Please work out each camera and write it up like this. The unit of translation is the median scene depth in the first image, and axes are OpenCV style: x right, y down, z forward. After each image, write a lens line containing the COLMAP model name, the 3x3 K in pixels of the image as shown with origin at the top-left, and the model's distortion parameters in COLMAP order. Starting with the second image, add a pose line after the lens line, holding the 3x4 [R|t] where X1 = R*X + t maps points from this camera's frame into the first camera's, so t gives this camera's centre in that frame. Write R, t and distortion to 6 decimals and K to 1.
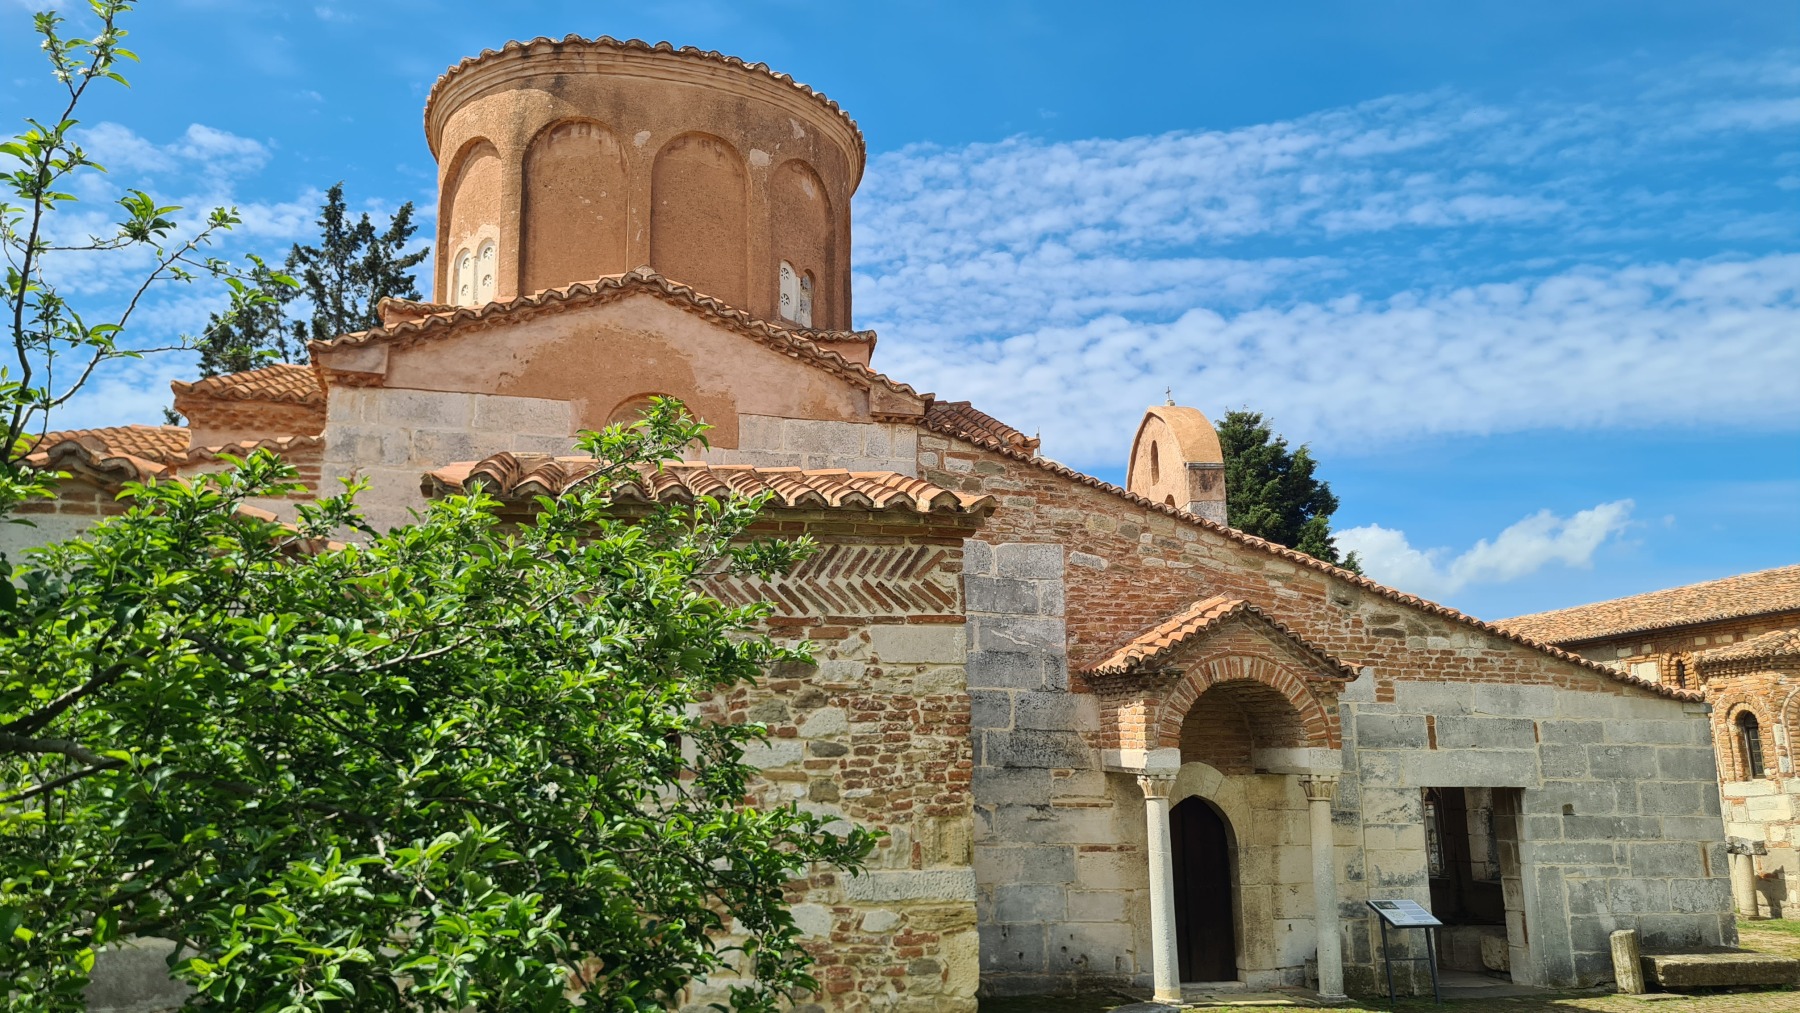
lens RADIAL K [[1370.8, 0, 877.0], [0, 1370.8, 503.1], [0, 0, 1]] dist [0.049726, -0.031112]
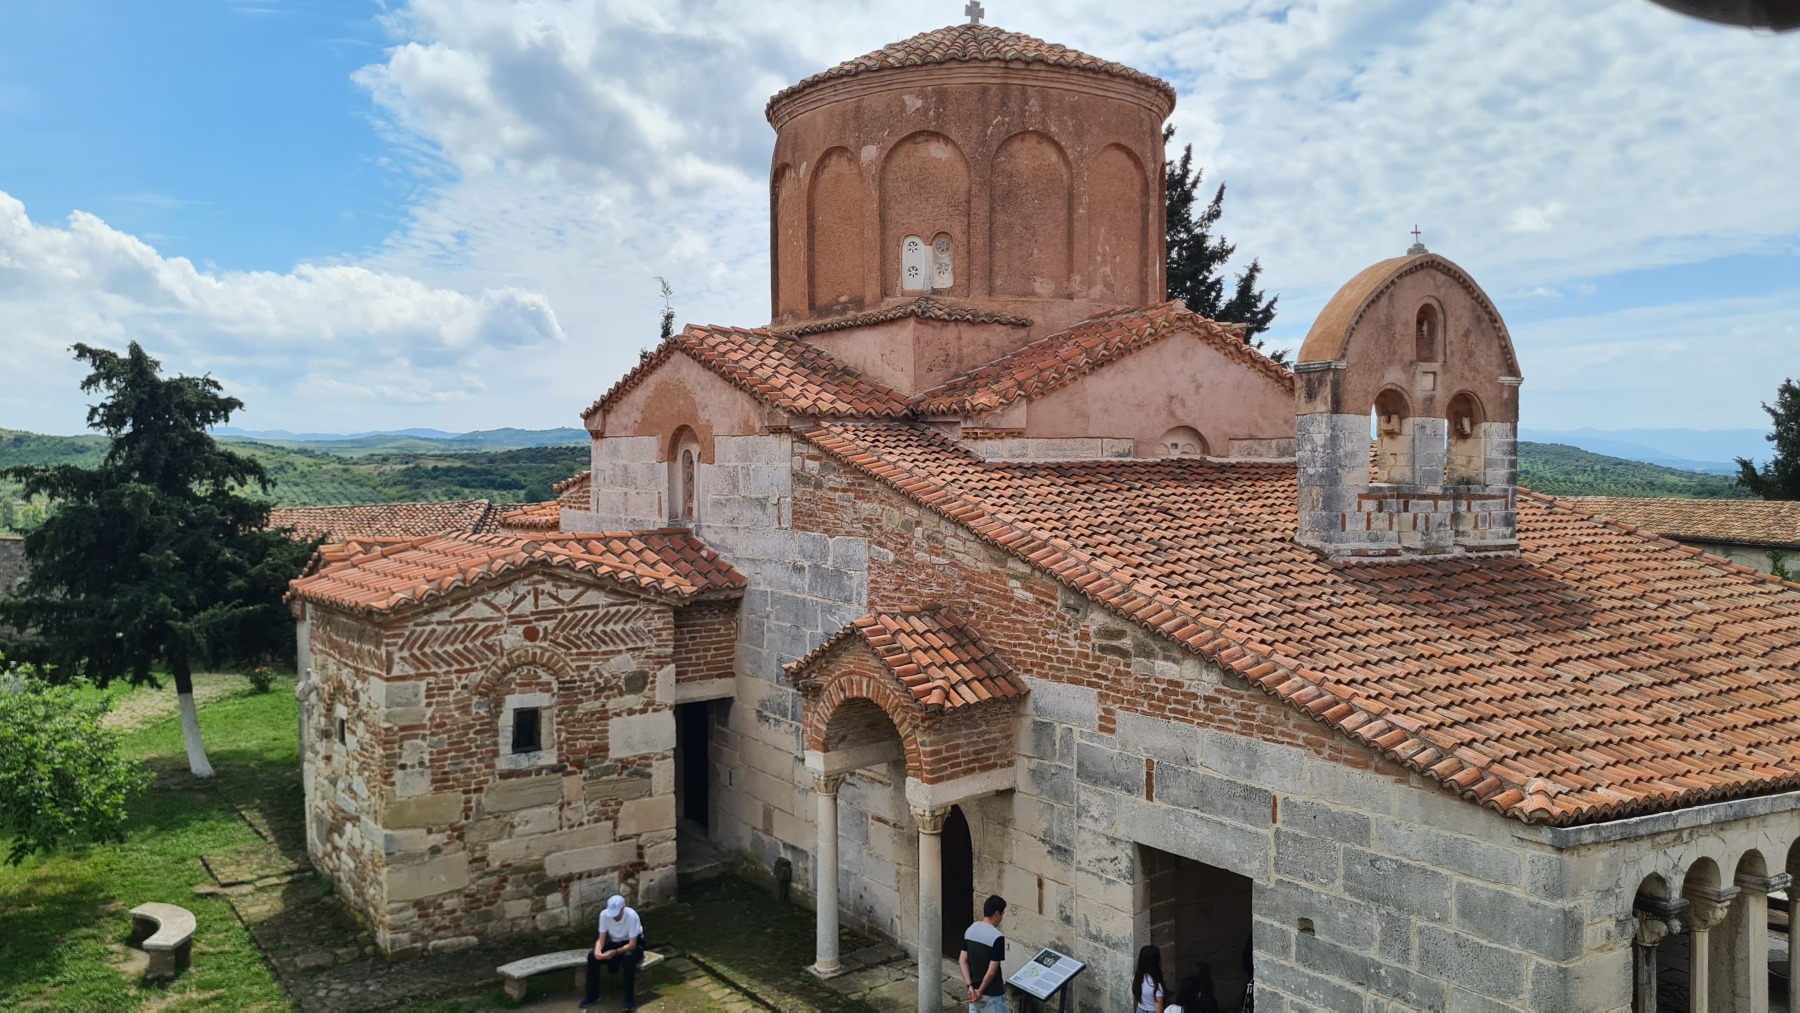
lens RADIAL K [[1370.8, 0, 950.0], [0, 1370.8, 486.8], [0, 0, 1]] dist [0.049726, -0.031112]
pose [[0.389350, 0.028508, -0.920649, 1.075080], [0.197306, 0.973739, 0.113594, -0.110455], [0.899709, -0.225877, 0.373500, 0.635402]]
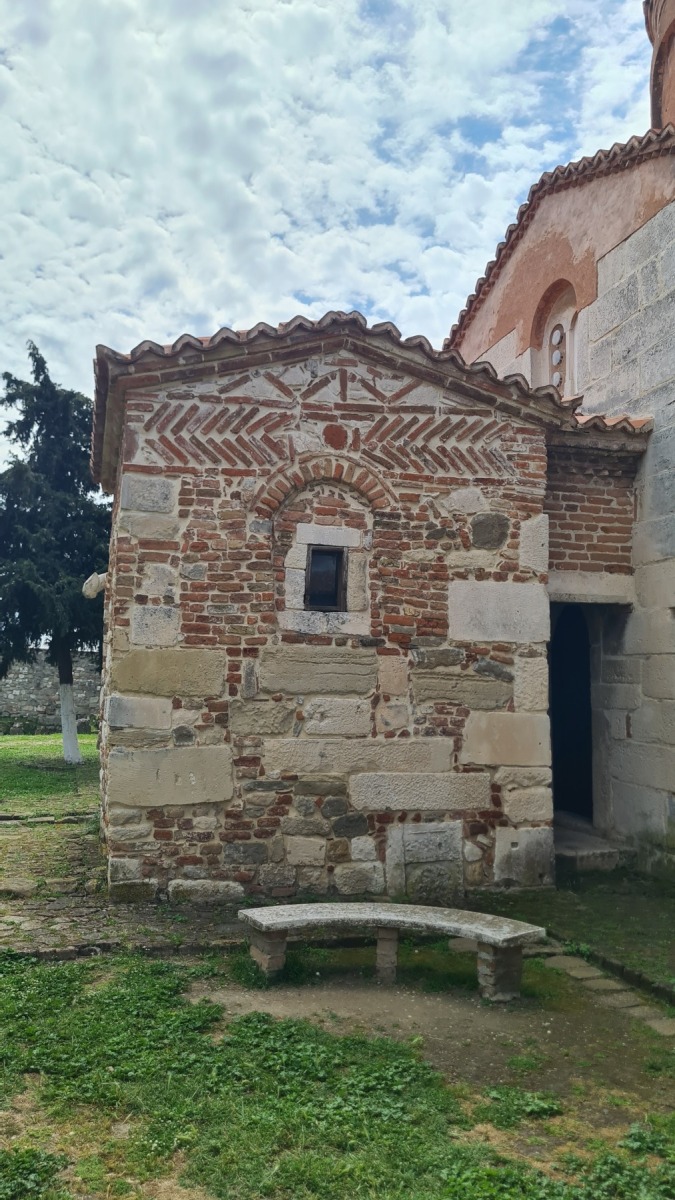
lens RADIAL K [[913.8, 0, 332.1], [0, 913.8, 619.8], [0, 0, 1]] dist [0.049726, -0.031112]
pose [[0.012432, -0.086360, -0.996186, 0.460919], [0.202568, 0.975823, -0.082067, 0.175999], [0.979189, -0.200775, 0.029626, 0.679489]]
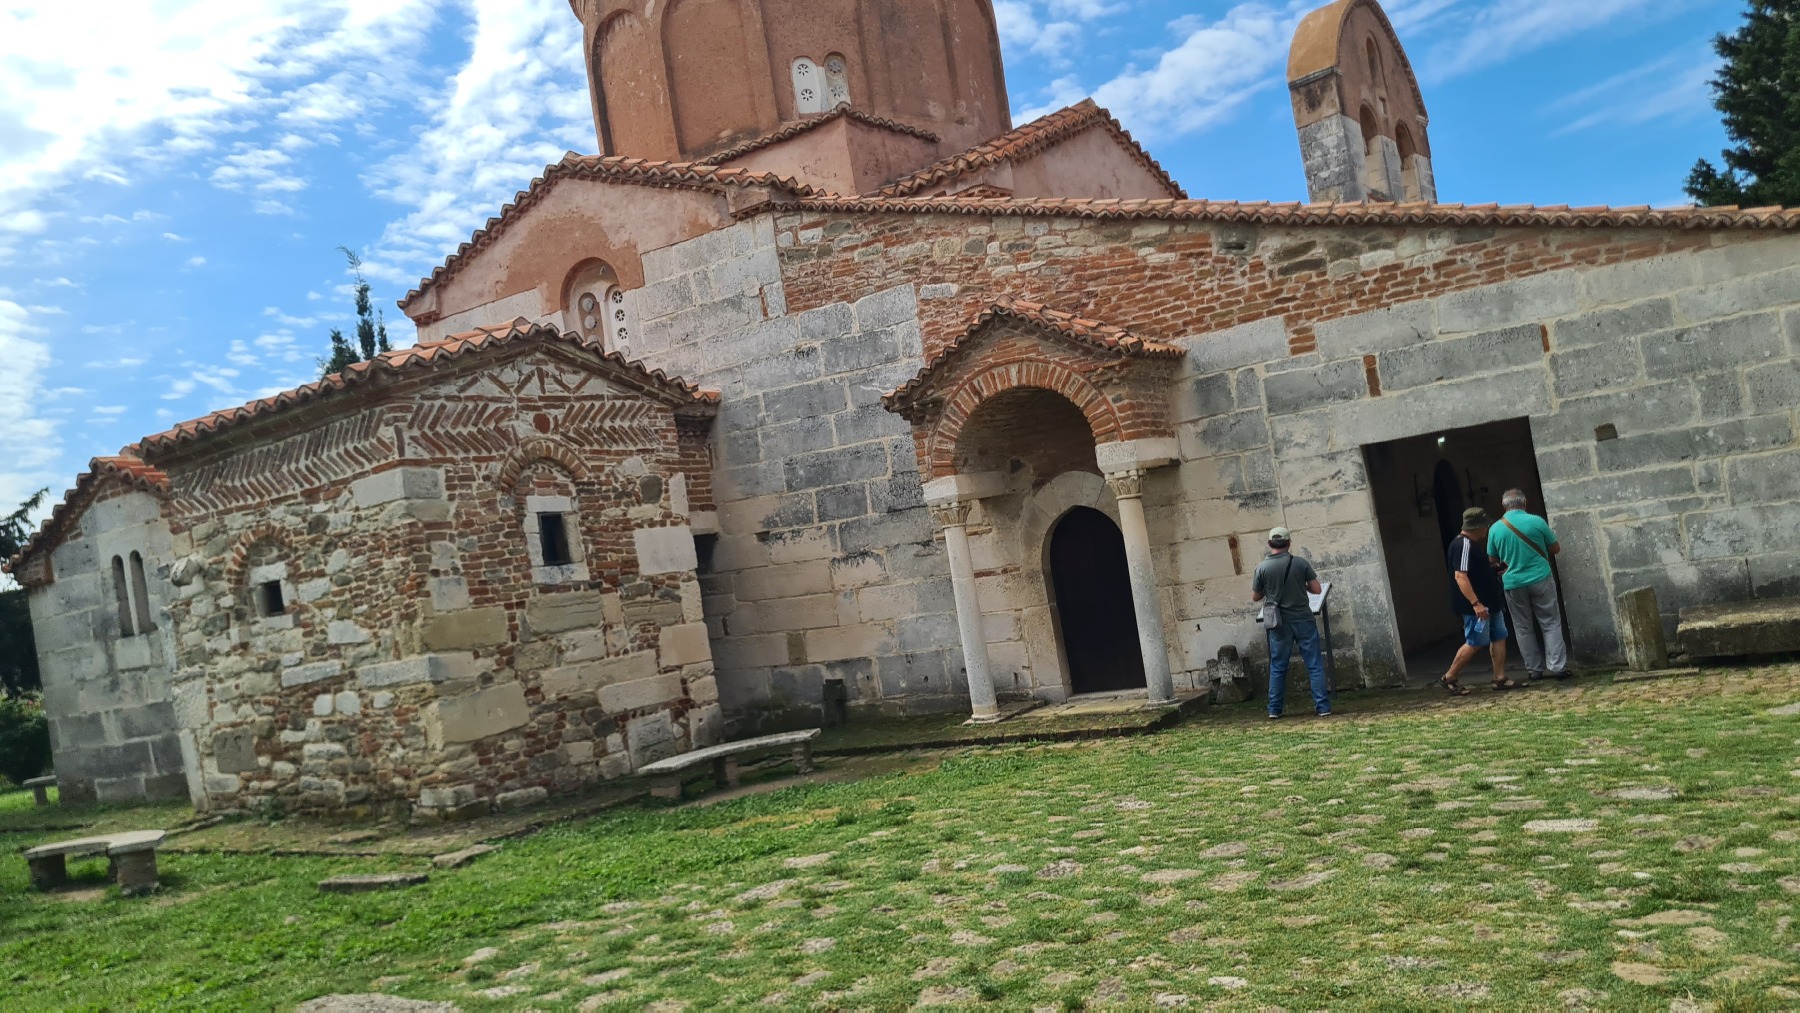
lens RADIAL K [[1287.5, 0, 936.1], [0, 1287.5, 531.8], [0, 0, 1]] dist [0.023928, 0.023019]
pose [[0.696106, -0.120744, -0.707712, 0.732325], [0.292215, 0.948060, 0.125672, 0.084597], [0.655779, -0.294285, 0.695234, 0.303826]]
